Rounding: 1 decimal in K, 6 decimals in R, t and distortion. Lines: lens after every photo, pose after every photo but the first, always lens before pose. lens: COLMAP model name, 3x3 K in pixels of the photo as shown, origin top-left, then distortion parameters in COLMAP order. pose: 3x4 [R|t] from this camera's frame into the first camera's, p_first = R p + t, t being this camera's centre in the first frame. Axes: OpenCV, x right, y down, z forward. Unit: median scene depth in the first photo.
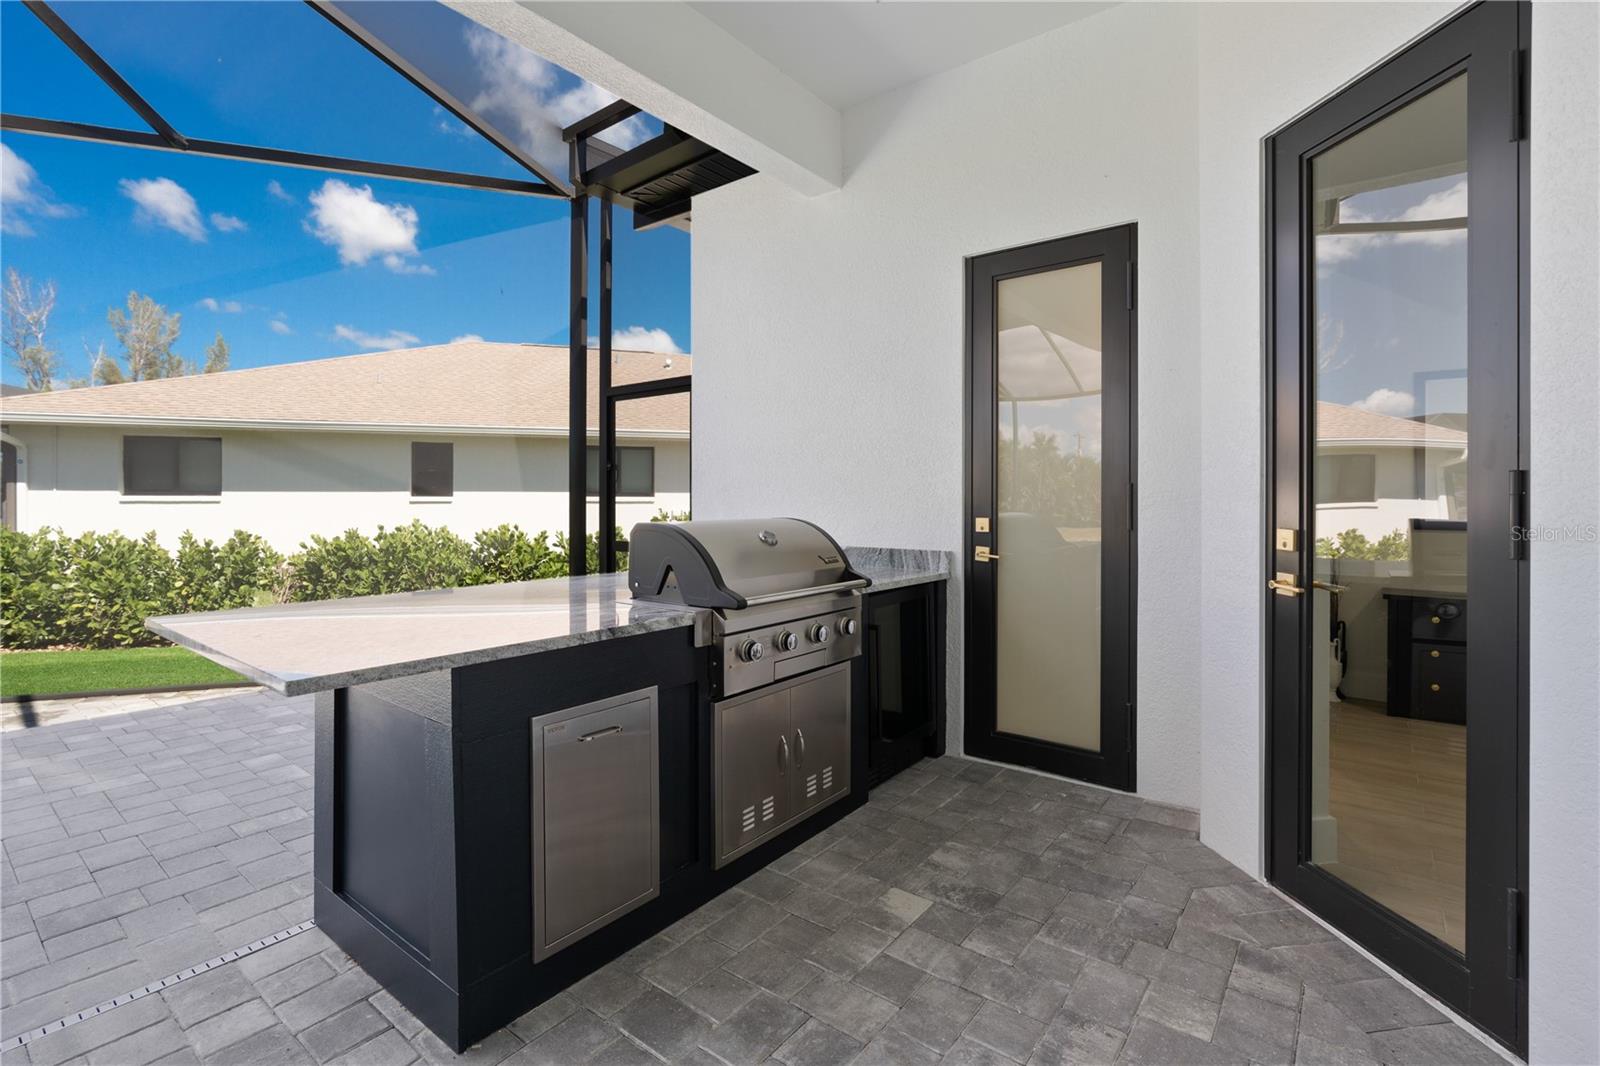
lens RADIAL K [[733.7, 0, 802.1], [0, 733.7, 502.0], [0, 0, 1]] dist [-0.004132, 0.000476]
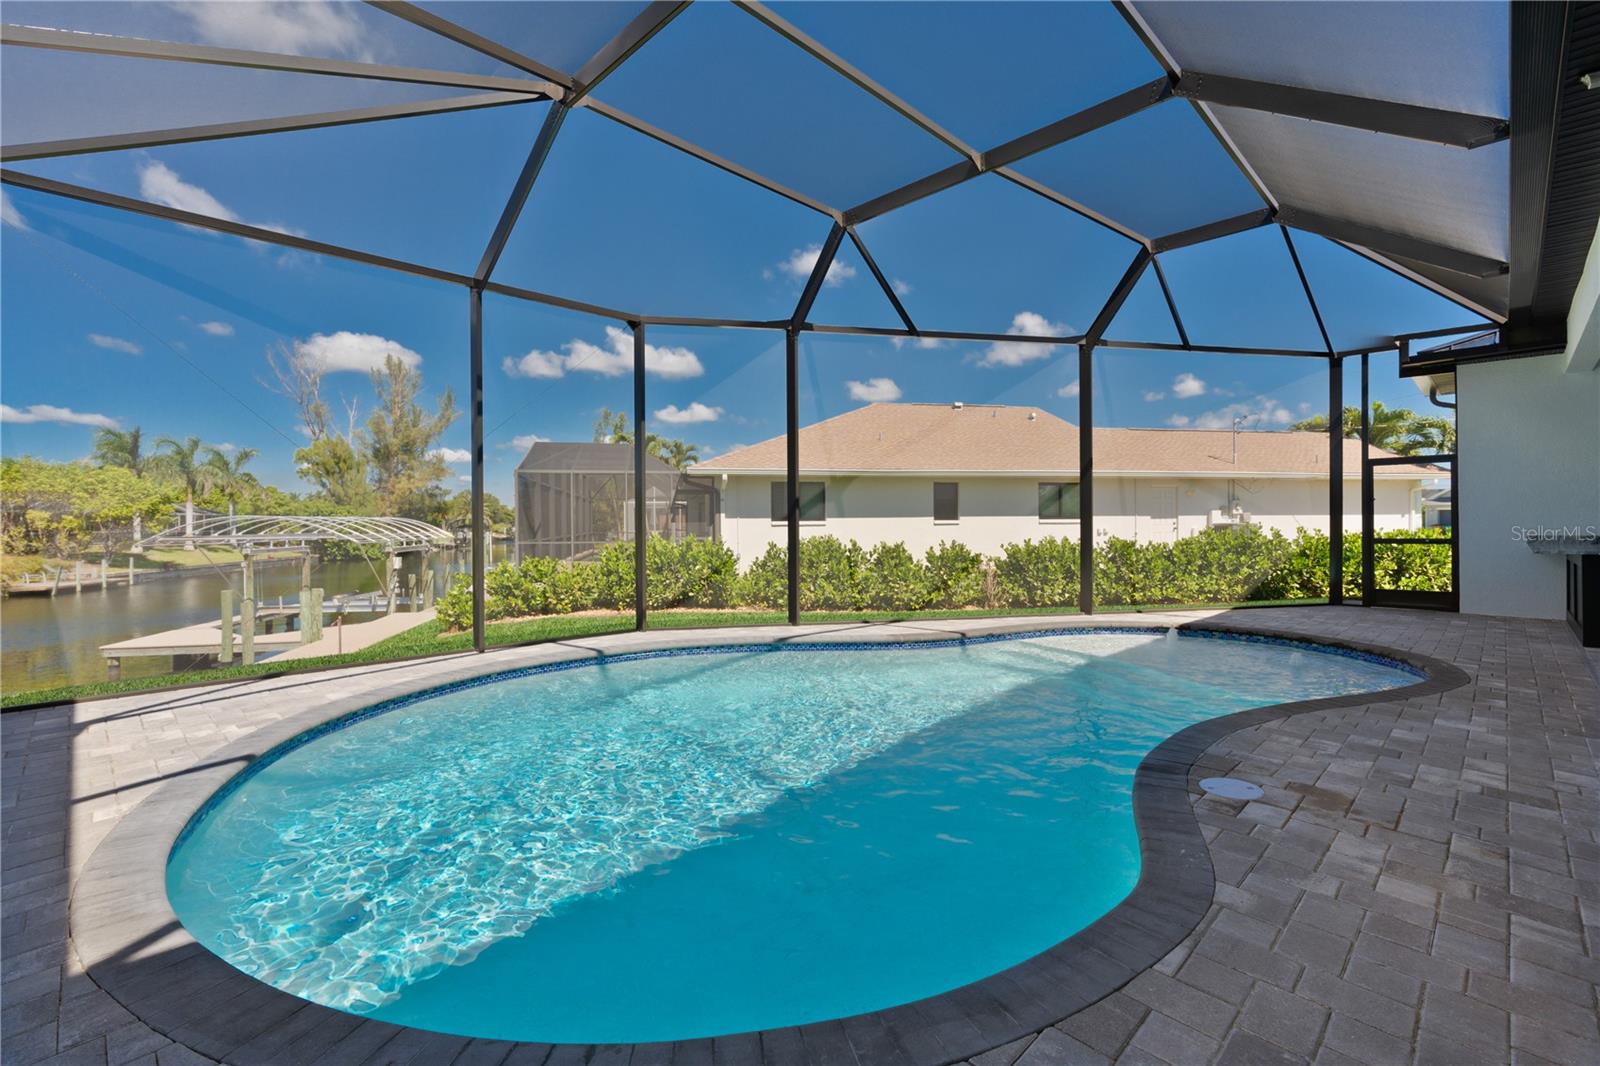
lens RADIAL K [[721.6, 0, 795.0], [0, 721.6, 521.5], [0, 0, 1]] dist [-0.004882, 0.000234]
pose [[0.992638, -0.010720, -0.120642, -1.656829], [0.009900, 0.999924, -0.007389, 0.008222], [0.120712, 0.006140, 0.992669, -1.138167]]
